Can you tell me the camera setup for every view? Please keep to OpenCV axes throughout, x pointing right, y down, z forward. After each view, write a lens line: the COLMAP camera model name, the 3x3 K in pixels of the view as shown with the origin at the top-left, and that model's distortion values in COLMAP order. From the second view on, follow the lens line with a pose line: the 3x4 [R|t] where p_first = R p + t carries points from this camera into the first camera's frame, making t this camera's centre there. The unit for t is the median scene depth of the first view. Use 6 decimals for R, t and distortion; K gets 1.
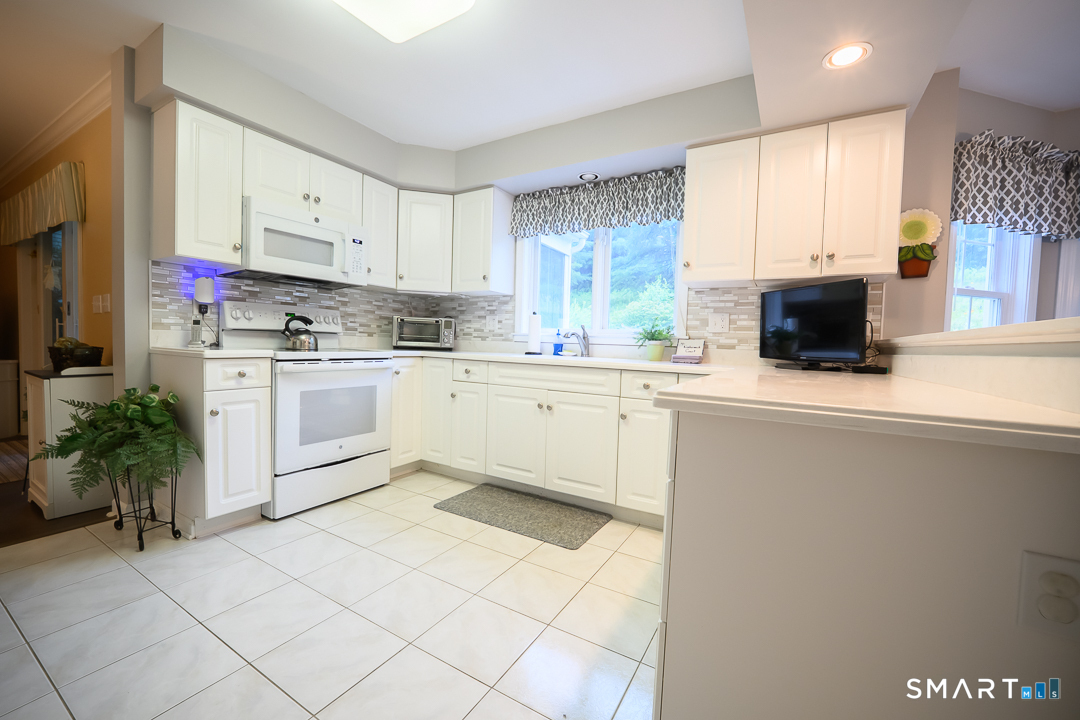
lens RADIAL K [[434.7, 0, 537.8], [0, 434.7, 362.1], [0, 0, 1]] dist [-0.019025, 0.000484]
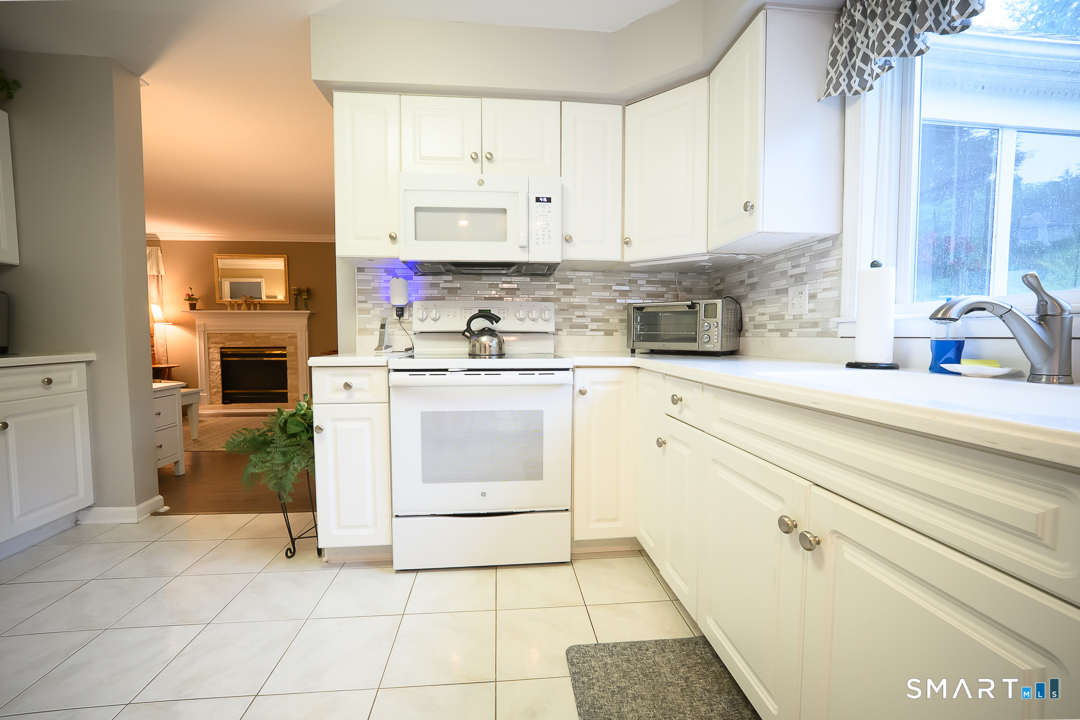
lens RADIAL K [[434.7, 0, 537.8], [0, 434.7, 362.1], [0, 0, 1]] dist [-0.019025, 0.000484]
pose [[0.589380, 0.018250, -0.807650, 0.144394], [-0.019114, 0.999780, 0.008642, -0.023315], [0.807630, 0.010344, 0.589599, 0.581793]]
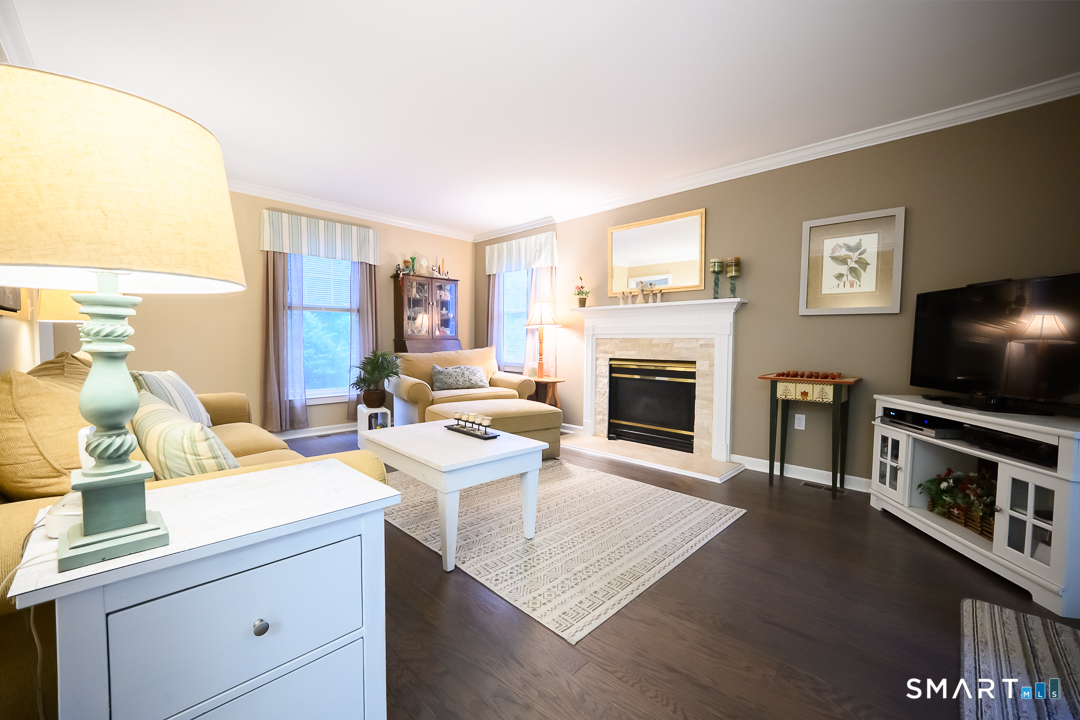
lens RADIAL K [[434.7, 0, 537.8], [0, 434.7, 362.1], [0, 0, 1]] dist [-0.019025, 0.000484]
pose [[-0.235362, 0.012708, -0.971825, -0.789086], [-0.058931, 0.997888, 0.027321, -0.055786], [0.970120, 0.063701, -0.234116, 0.666316]]
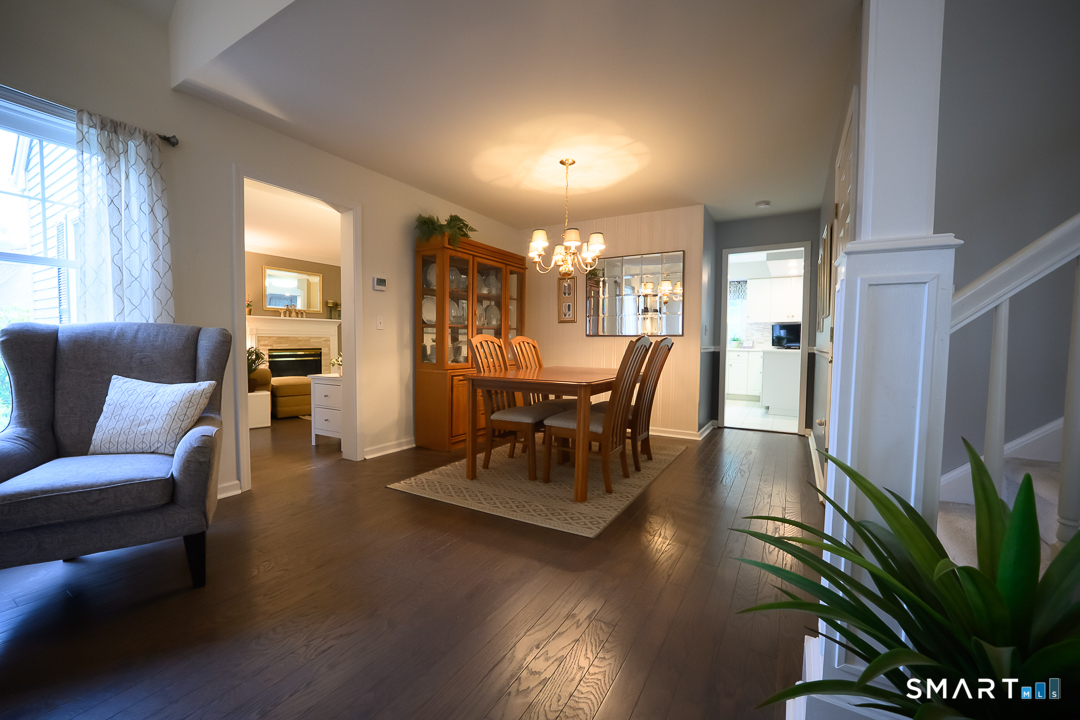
lens RADIAL K [[434.7, 0, 537.8], [0, 434.7, 362.1], [0, 0, 1]] dist [-0.019025, 0.000484]
pose [[0.999741, -0.022656, 0.002126, -0.829782], [0.022652, 0.999741, 0.002134, 0.041897], [-0.002173, -0.002085, 0.999995, -1.475789]]
